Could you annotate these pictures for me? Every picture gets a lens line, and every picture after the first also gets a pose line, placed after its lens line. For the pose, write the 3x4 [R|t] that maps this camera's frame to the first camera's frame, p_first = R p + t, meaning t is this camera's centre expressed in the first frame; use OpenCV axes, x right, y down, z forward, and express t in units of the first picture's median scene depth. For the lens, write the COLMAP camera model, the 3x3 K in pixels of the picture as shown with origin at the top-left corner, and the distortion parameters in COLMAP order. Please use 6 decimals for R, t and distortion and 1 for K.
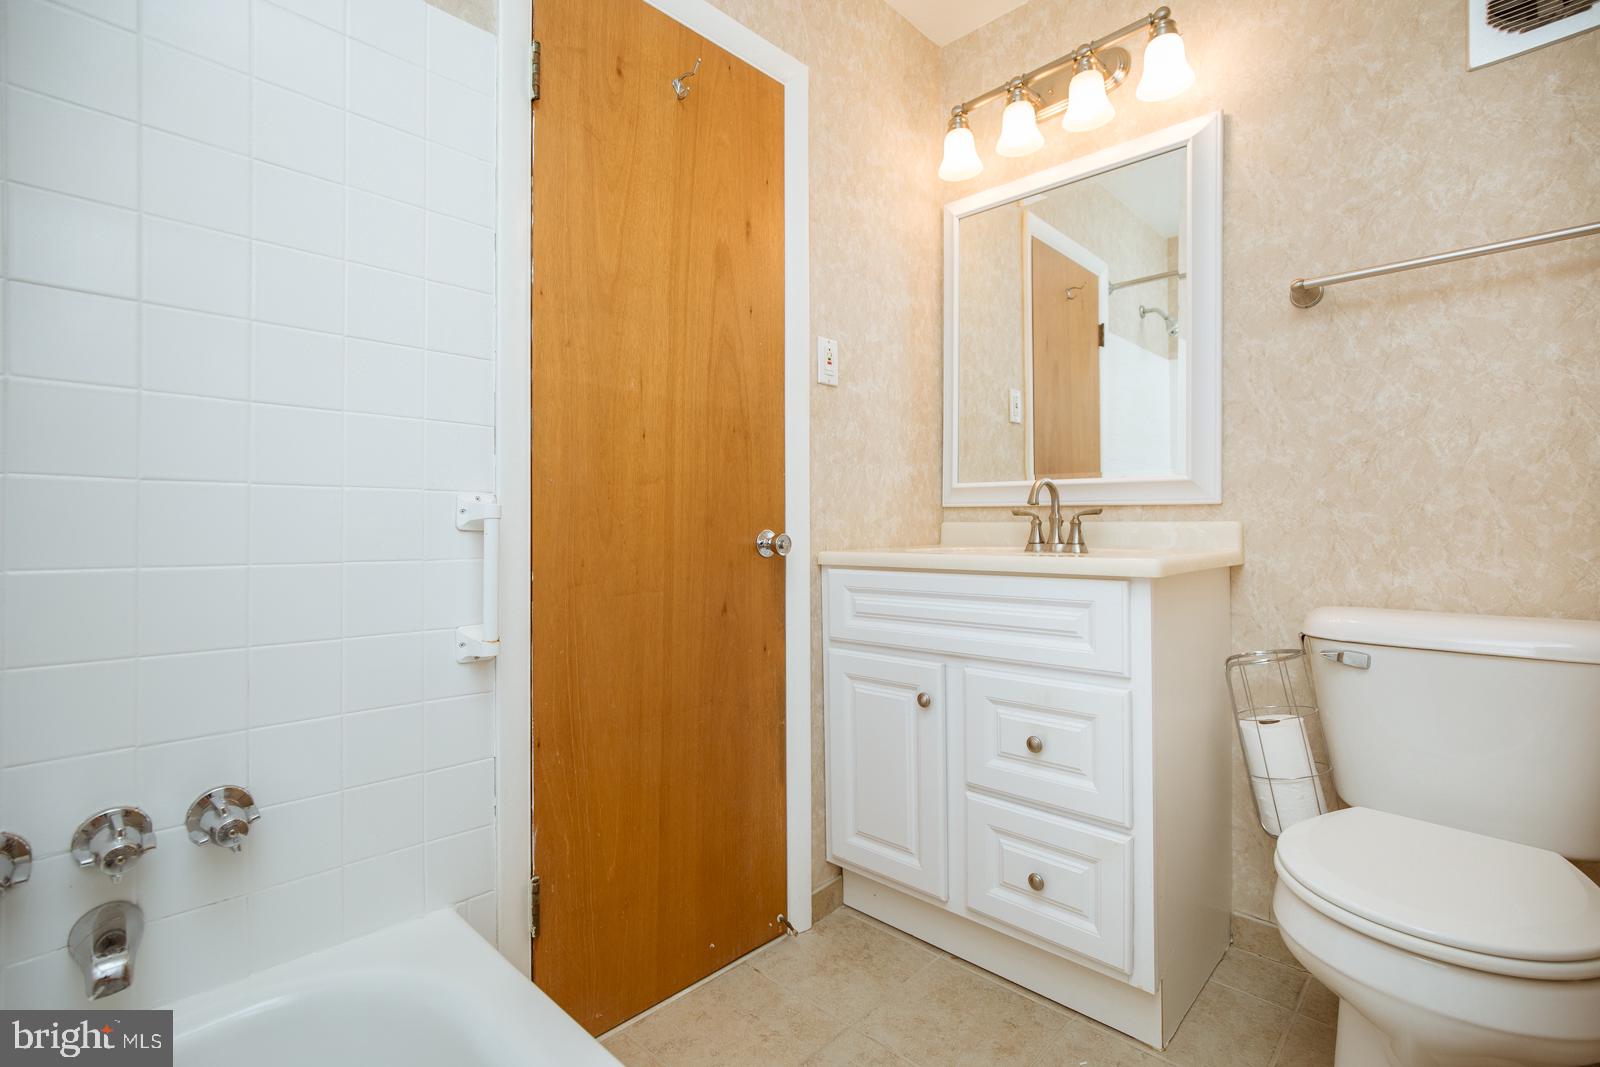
lens RADIAL K [[740.1, 0, 805.3], [0, 740.1, 534.2], [0, 0, 1]] dist [-0.026832, 0.008166]
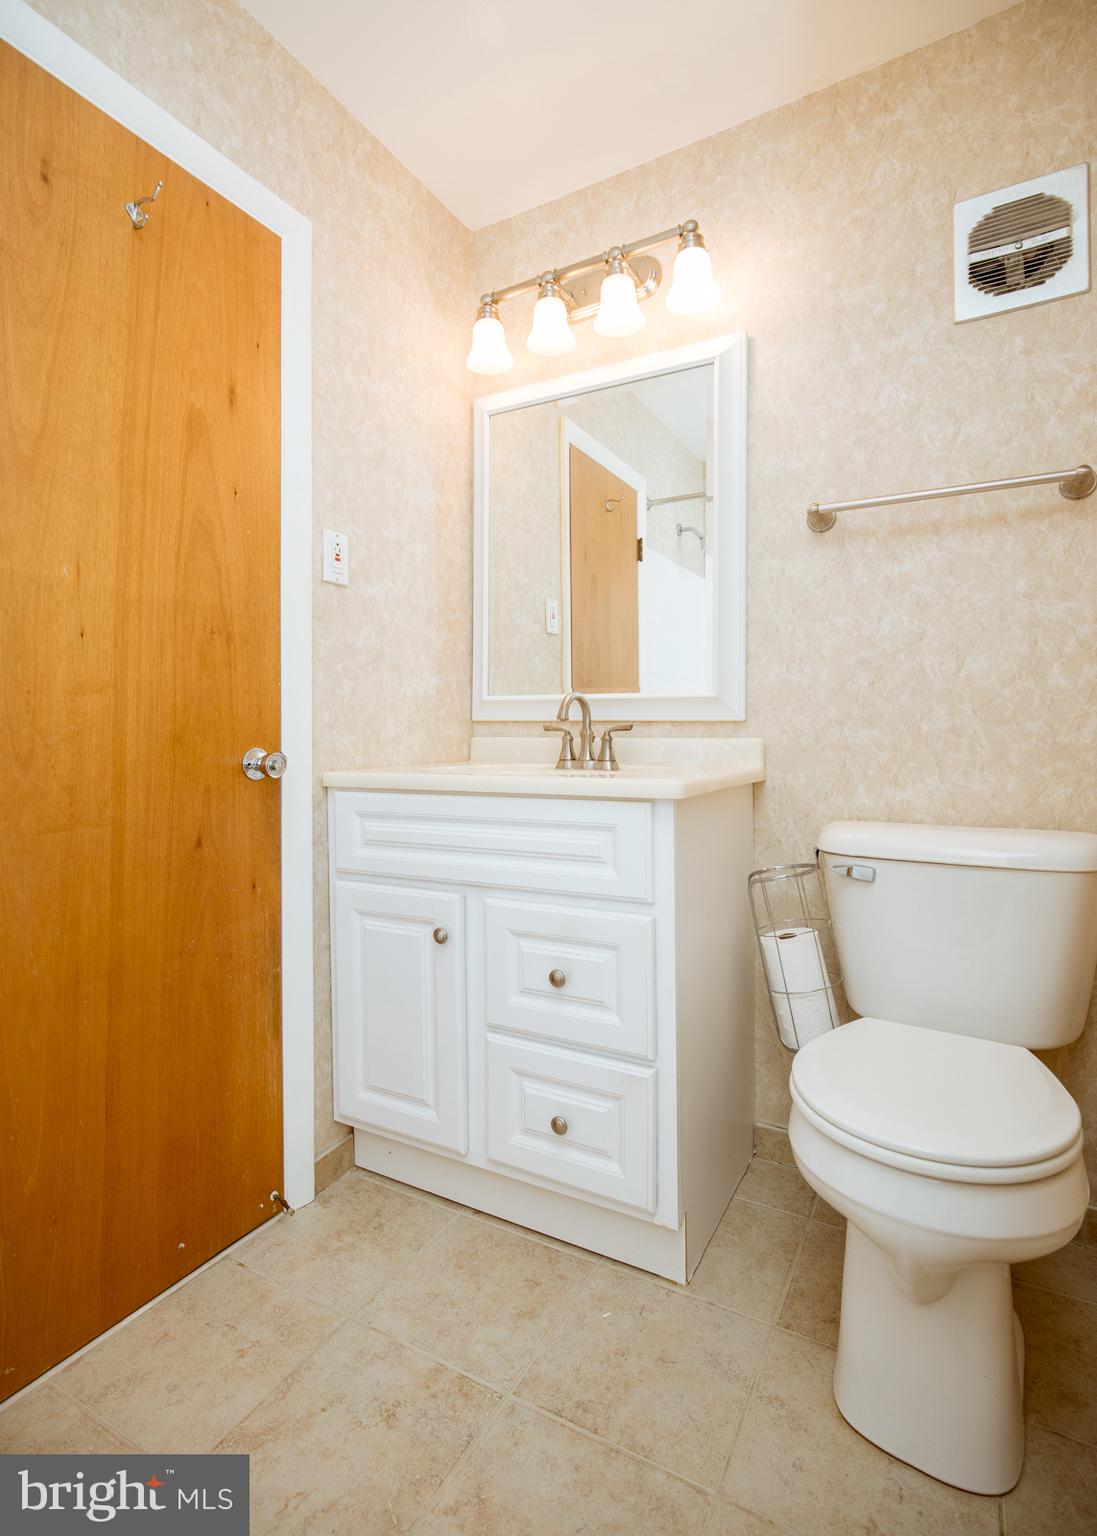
lens RADIAL K [[745.2, 0, 528.2], [0, 745.2, 735.4], [0, 0, 1]] dist [-0.031137, 0.008278]
pose [[0.976036, 0.005634, 0.217537, 0.061867], [-0.003870, 0.999956, -0.008535, -0.013232], [-0.217576, 0.007489, 0.976015, 0.079066]]
